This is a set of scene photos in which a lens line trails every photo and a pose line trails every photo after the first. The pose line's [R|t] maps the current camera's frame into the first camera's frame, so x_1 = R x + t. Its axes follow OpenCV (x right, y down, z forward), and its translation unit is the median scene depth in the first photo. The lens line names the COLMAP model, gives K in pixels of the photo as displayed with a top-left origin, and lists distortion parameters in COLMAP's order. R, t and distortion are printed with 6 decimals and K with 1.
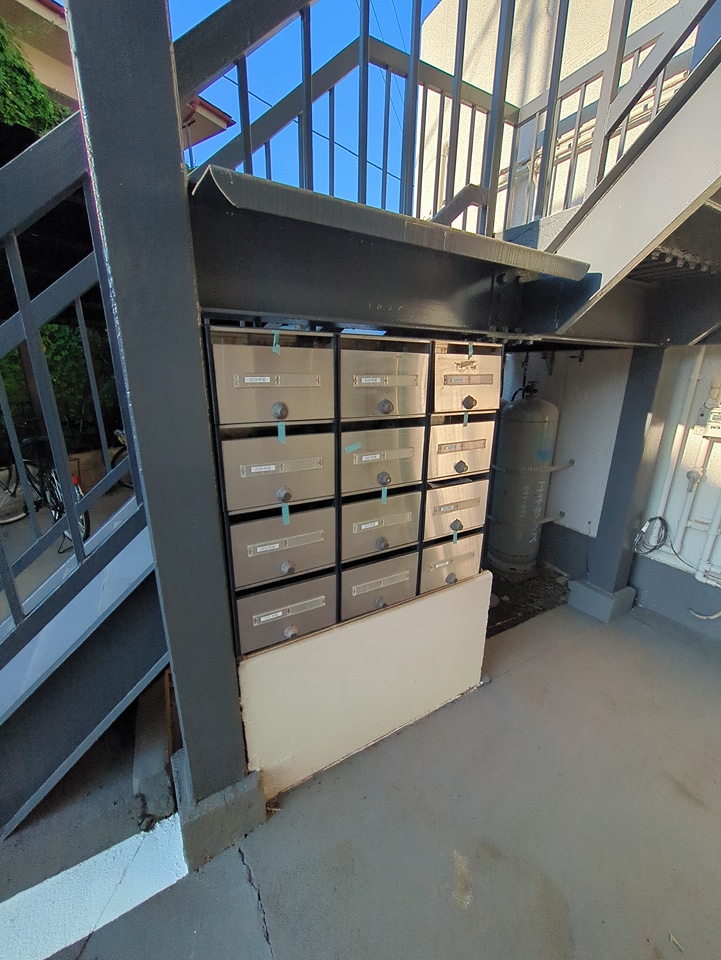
lens RADIAL K [[376.8, 0, 360.1], [0, 376.8, 481.7], [0, 0, 1]] dist [-0.001244, 0.000655]
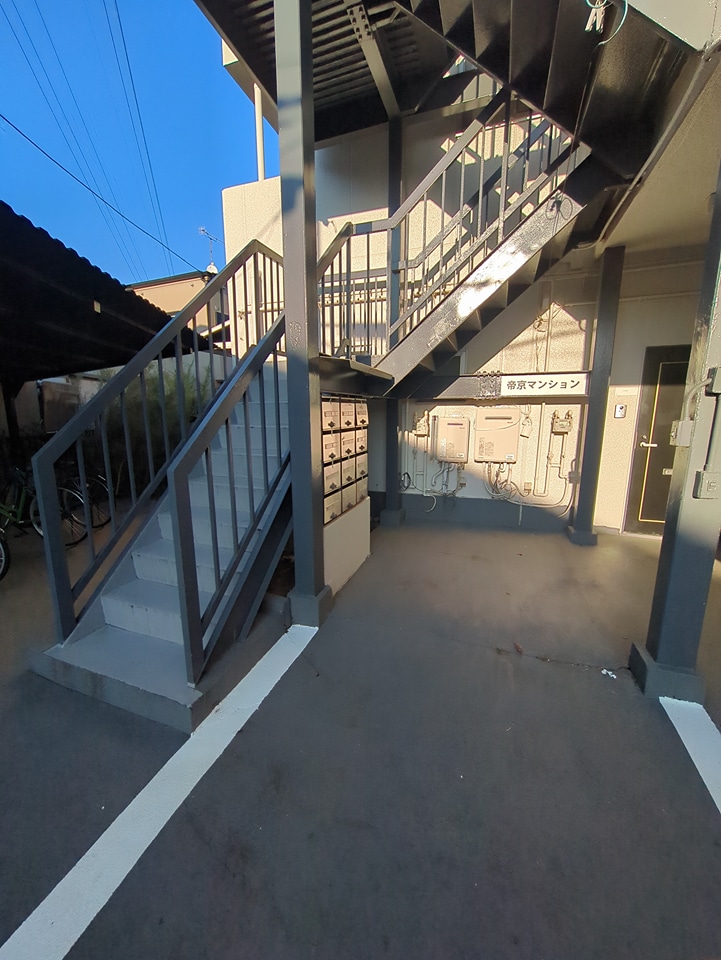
lens RADIAL K [[376.8, 0, 360.1], [0, 376.8, 481.7], [0, 0, 1]] dist [-0.001244, 0.000655]
pose [[0.759171, -0.139068, 0.635861, -1.149525], [0.203472, 0.978654, -0.028891, 0.214201], [-0.618270, 0.151313, 0.771263, -0.743738]]
